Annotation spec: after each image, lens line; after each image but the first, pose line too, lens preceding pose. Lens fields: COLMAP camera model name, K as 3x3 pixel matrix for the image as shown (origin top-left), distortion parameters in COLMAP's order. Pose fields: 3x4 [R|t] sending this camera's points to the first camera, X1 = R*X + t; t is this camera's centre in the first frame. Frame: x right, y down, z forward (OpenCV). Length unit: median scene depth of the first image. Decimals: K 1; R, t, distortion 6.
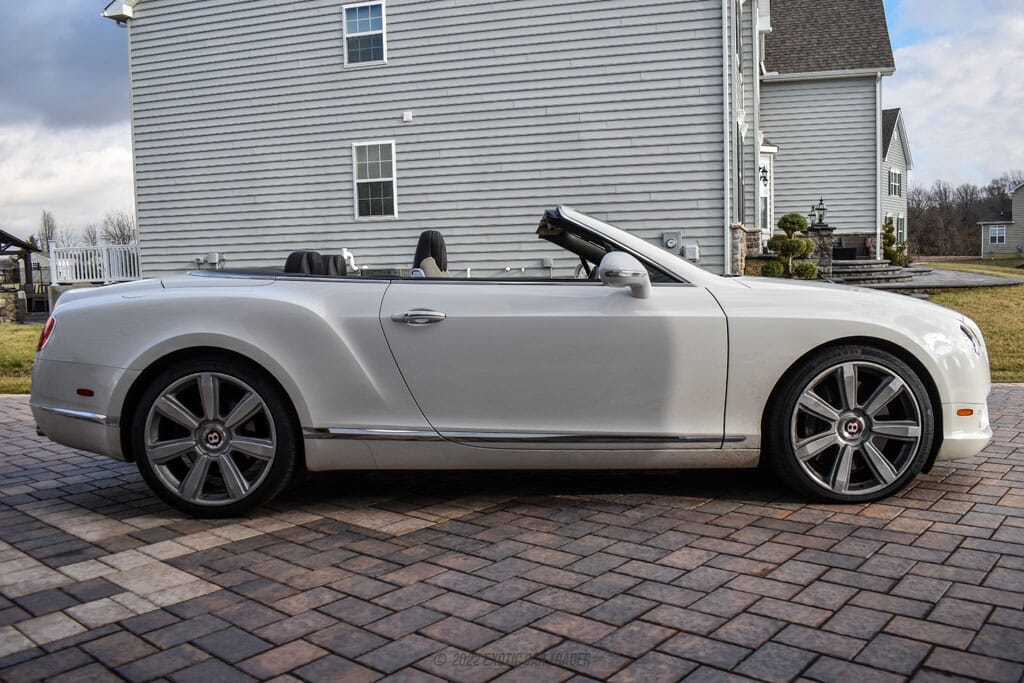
lens RADIAL K [[868.1, 0, 512.0], [0, 868.1, 341.5], [0, 0, 1]] dist [-0.080253, 0.009169]
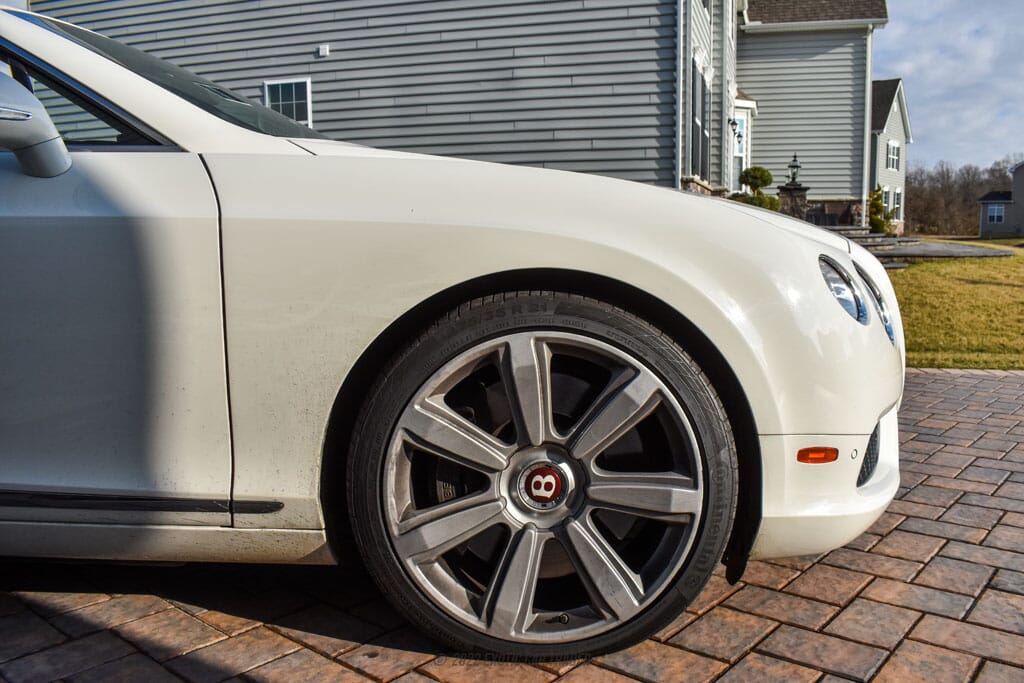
lens RADIAL K [[859.1, 0, 513.0], [0, 859.1, 363.0], [0, 0, 1]] dist [-0.082468, 0.001378]
pose [[0.999852, 0.017117, 0.001971, 0.380353], [-0.017205, 0.998047, 0.060045, 0.013821], [-0.000940, -0.060070, 0.998194, 0.577004]]
